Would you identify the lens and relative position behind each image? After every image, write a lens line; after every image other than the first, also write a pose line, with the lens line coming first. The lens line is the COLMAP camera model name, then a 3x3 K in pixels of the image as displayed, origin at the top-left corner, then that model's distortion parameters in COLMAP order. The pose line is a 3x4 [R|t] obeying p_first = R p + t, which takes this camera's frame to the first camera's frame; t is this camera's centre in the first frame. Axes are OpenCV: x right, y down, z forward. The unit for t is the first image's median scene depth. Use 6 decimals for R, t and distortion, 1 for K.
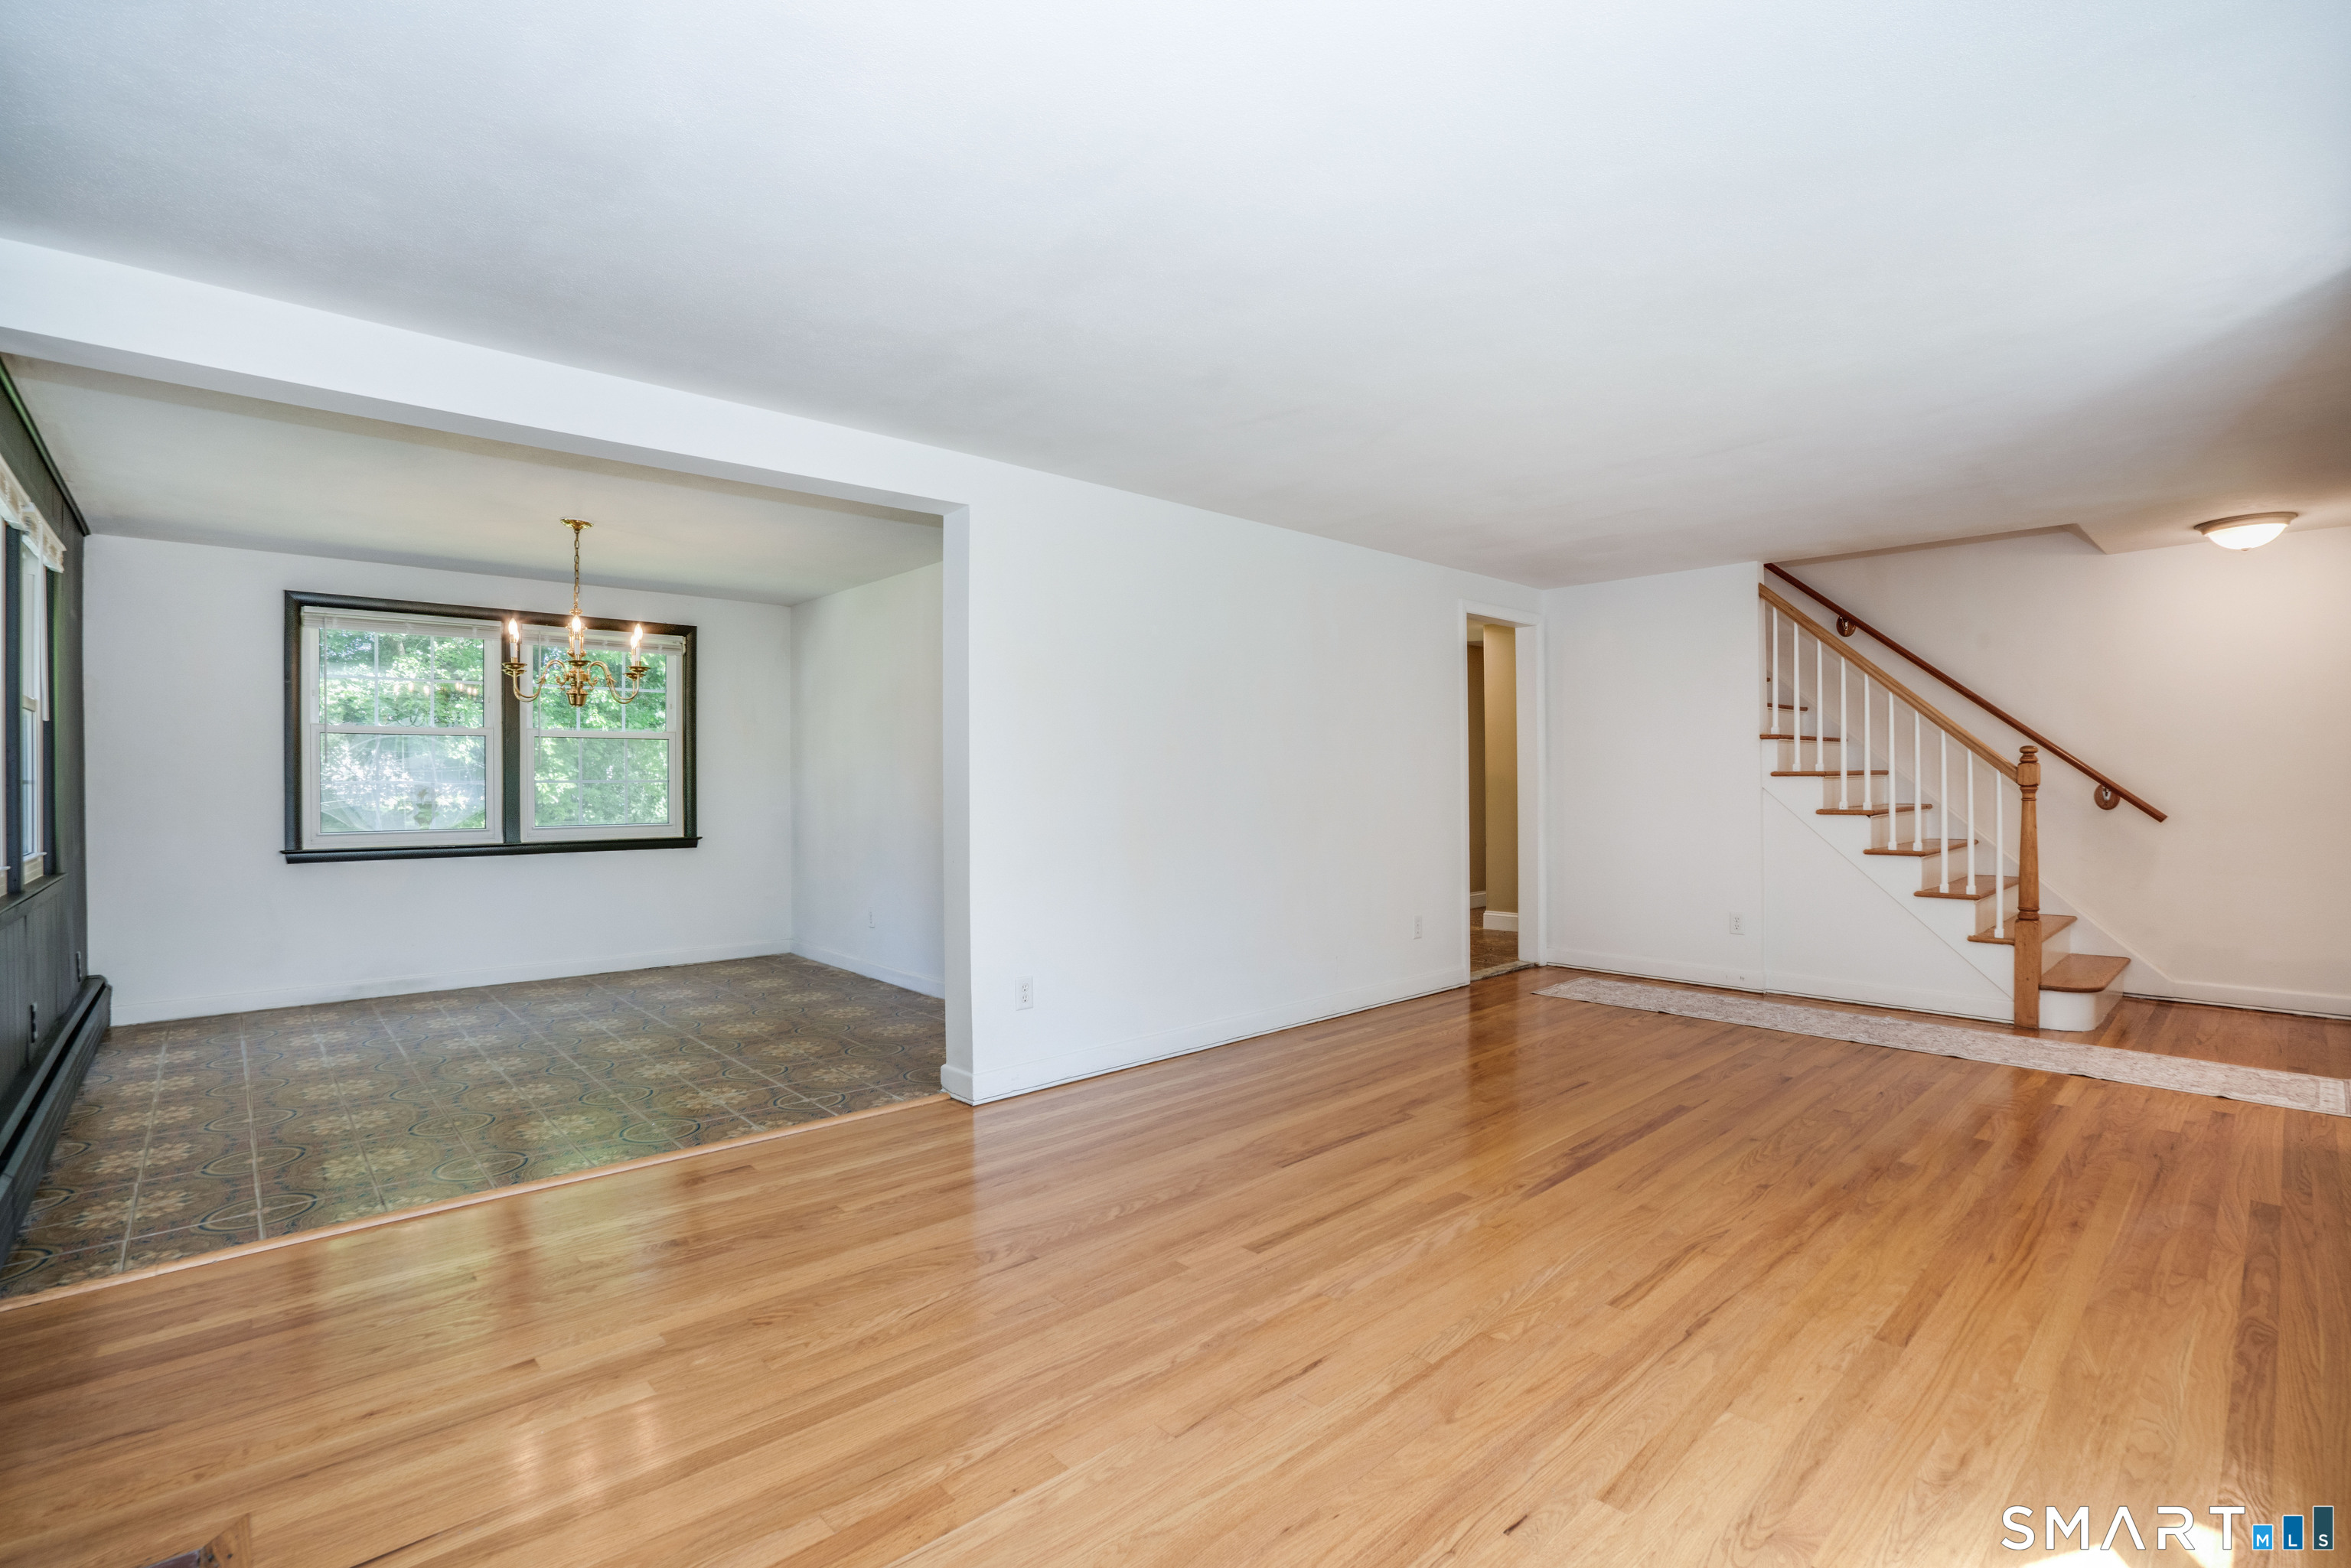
lens RADIAL K [[1063.1, 0, 1185.0], [0, 1063.1, 779.5], [0, 0, 1]] dist [-0.005071, 0.002001]
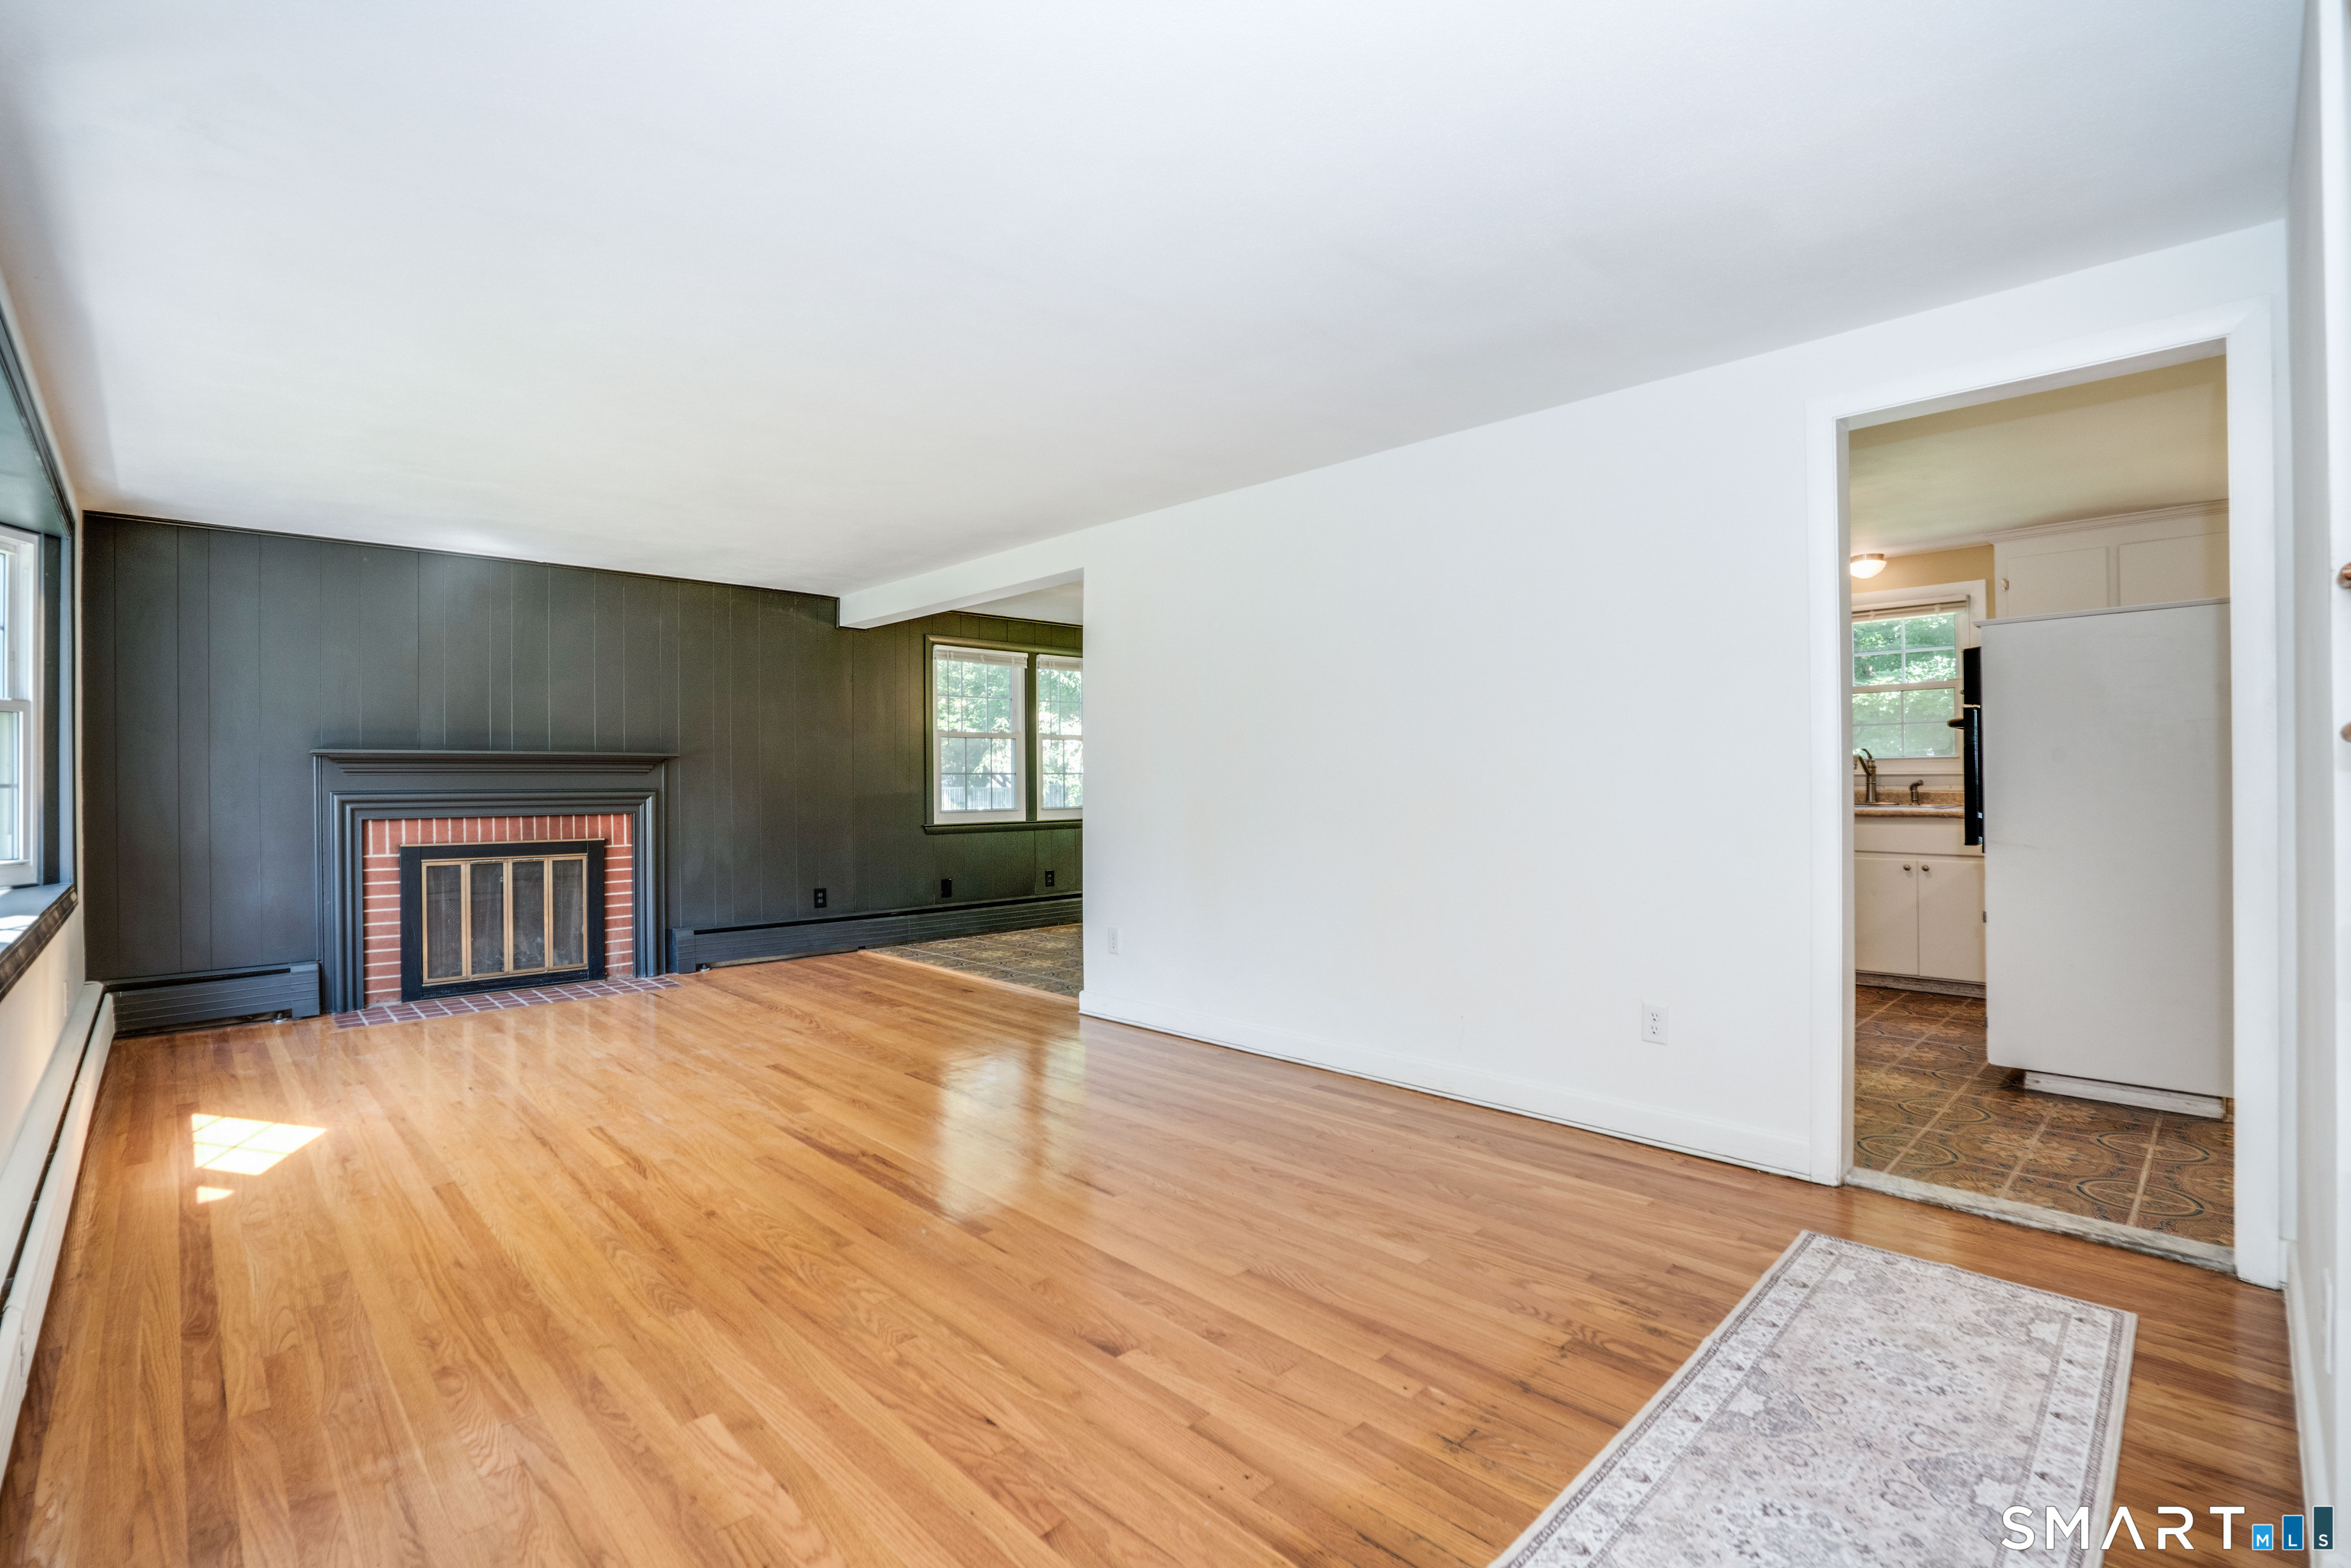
lens RADIAL K [[1063.1, 0, 1177.9], [0, 1063.1, 783.0], [0, 0, 1]] dist [-0.005071, 0.002001]
pose [[-0.000414, 0.007955, -0.999968, 1.488208], [0.013655, 0.999875, 0.007948, 0.003722], [0.999907, -0.013651, -0.000523, 1.430002]]
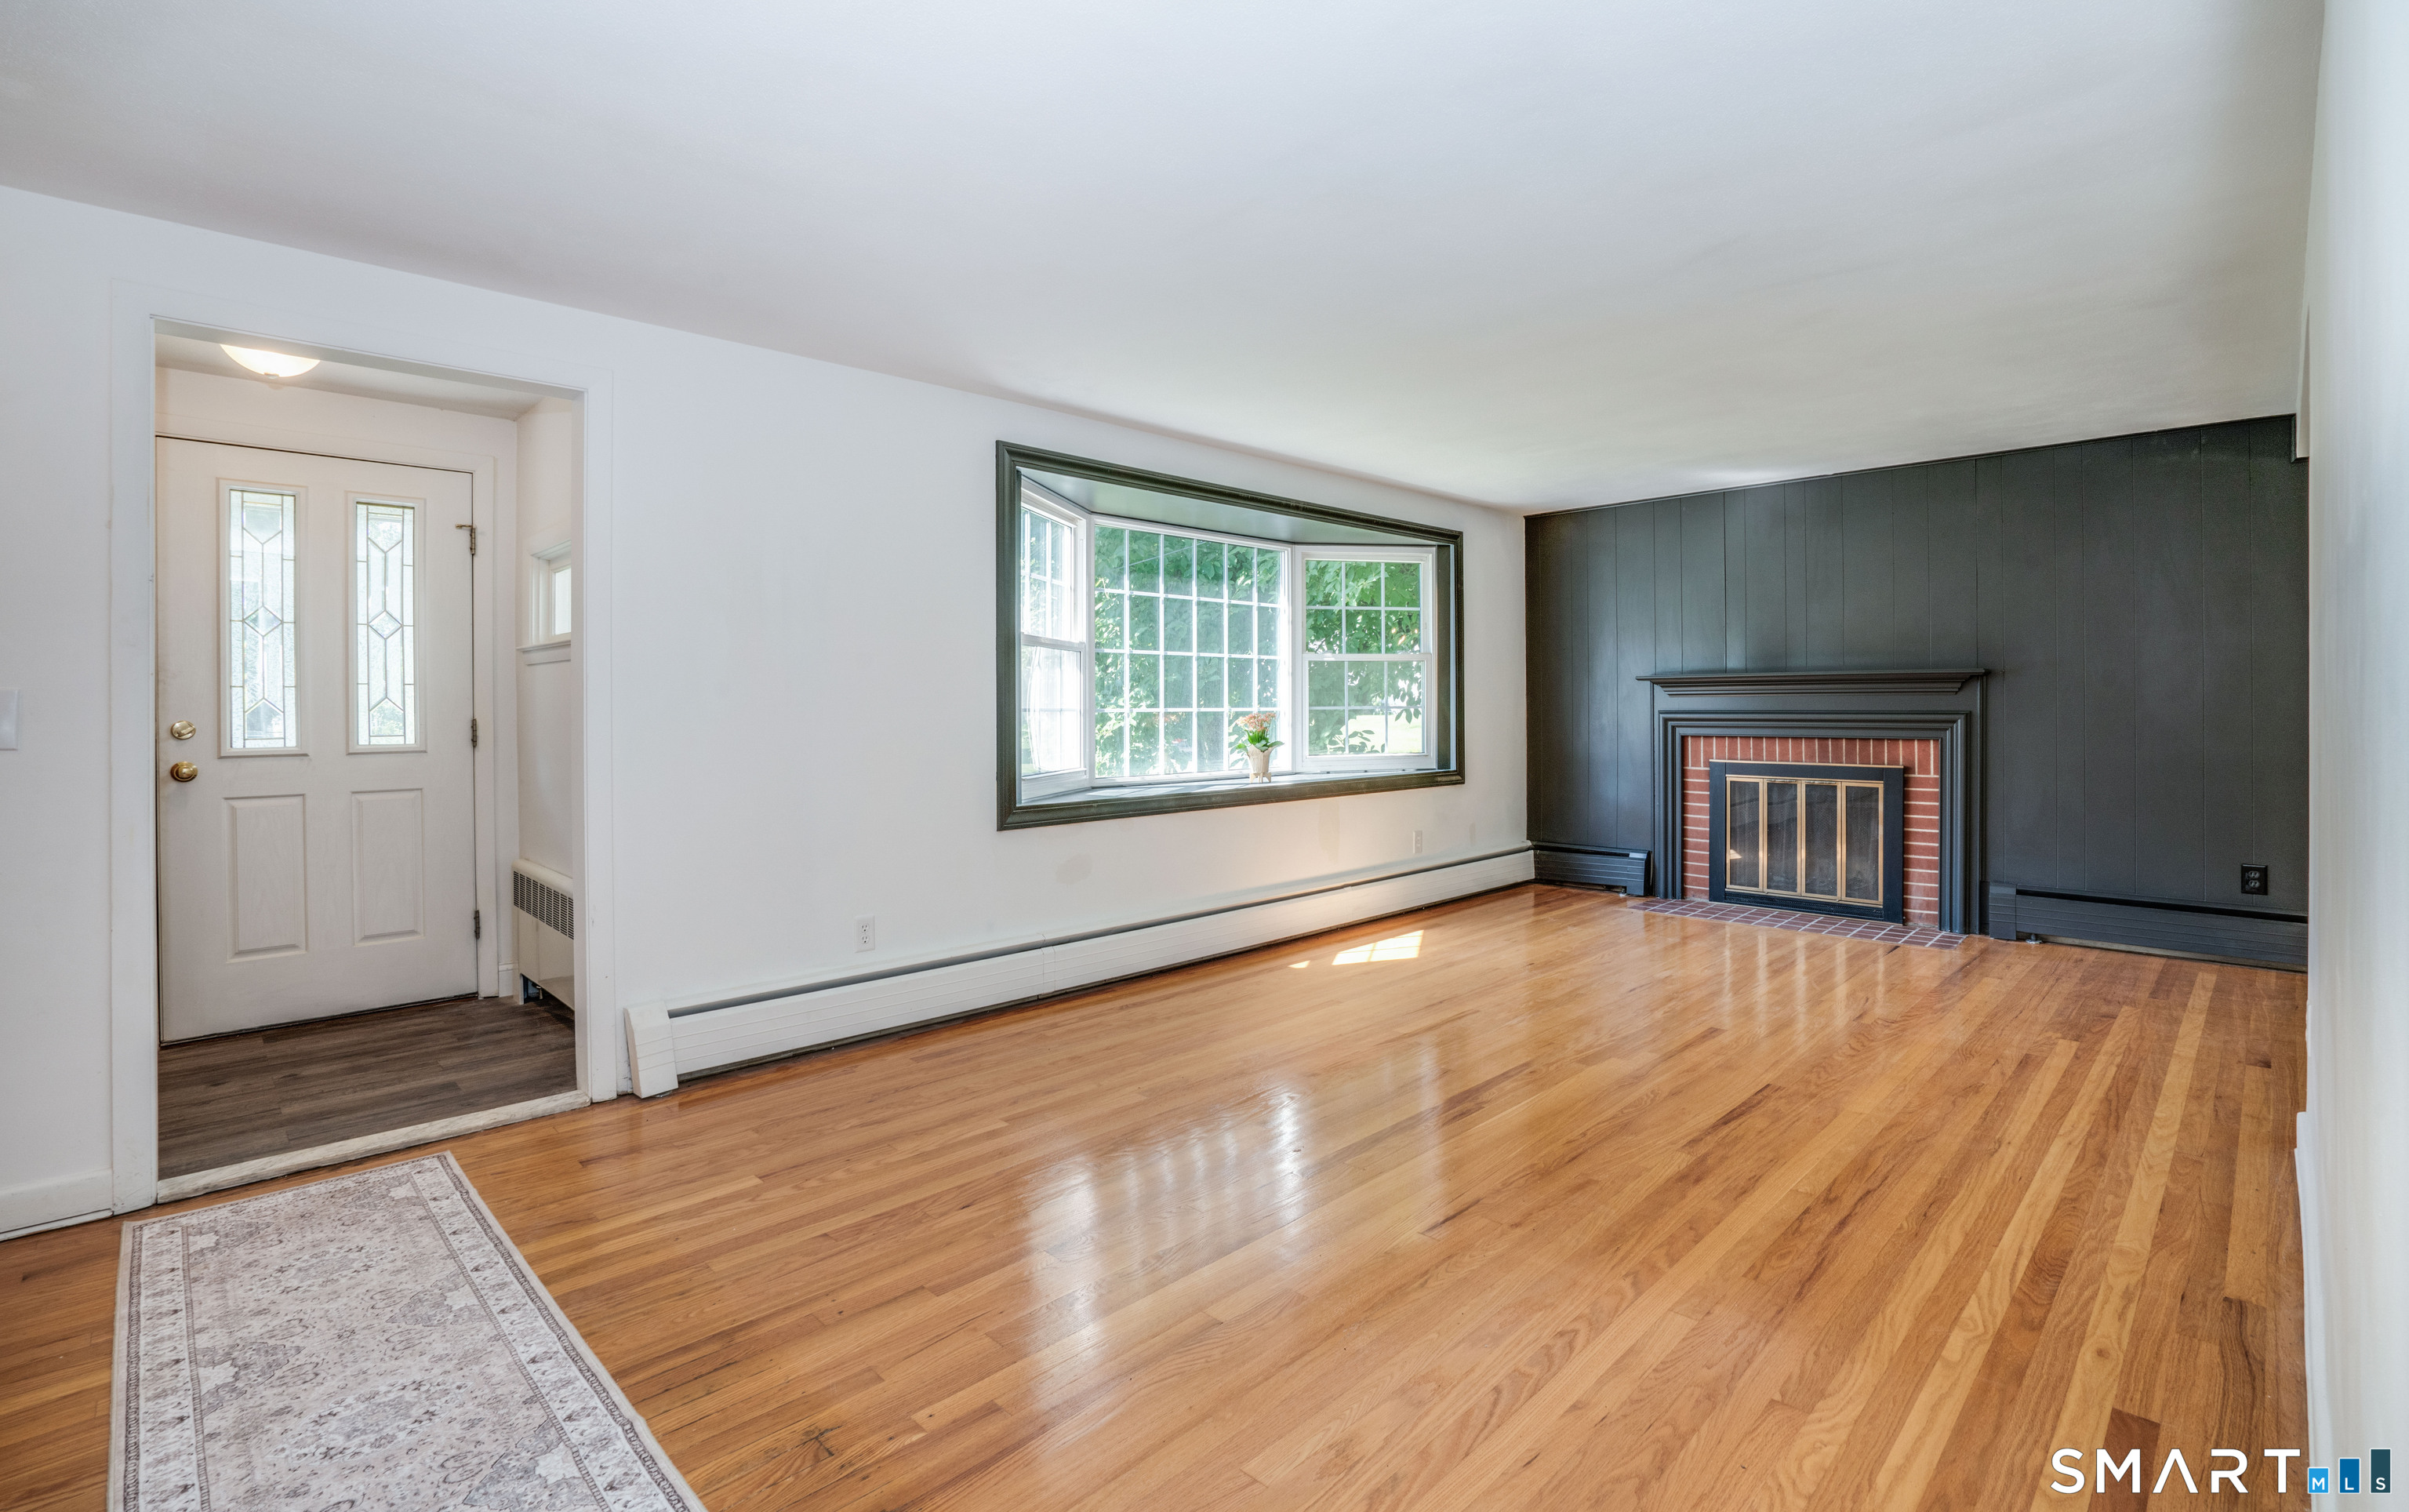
lens RADIAL K [[1091.2, 0, 1168.2], [0, 1091.2, 718.5], [0, 0, 1]] dist [-0.048281, -0.000014]
pose [[-0.999894, 0.012676, -0.007232, 0.706905], [0.012655, 0.999916, 0.002870, 0.008891], [0.007268, 0.002778, -0.999970, 2.145171]]
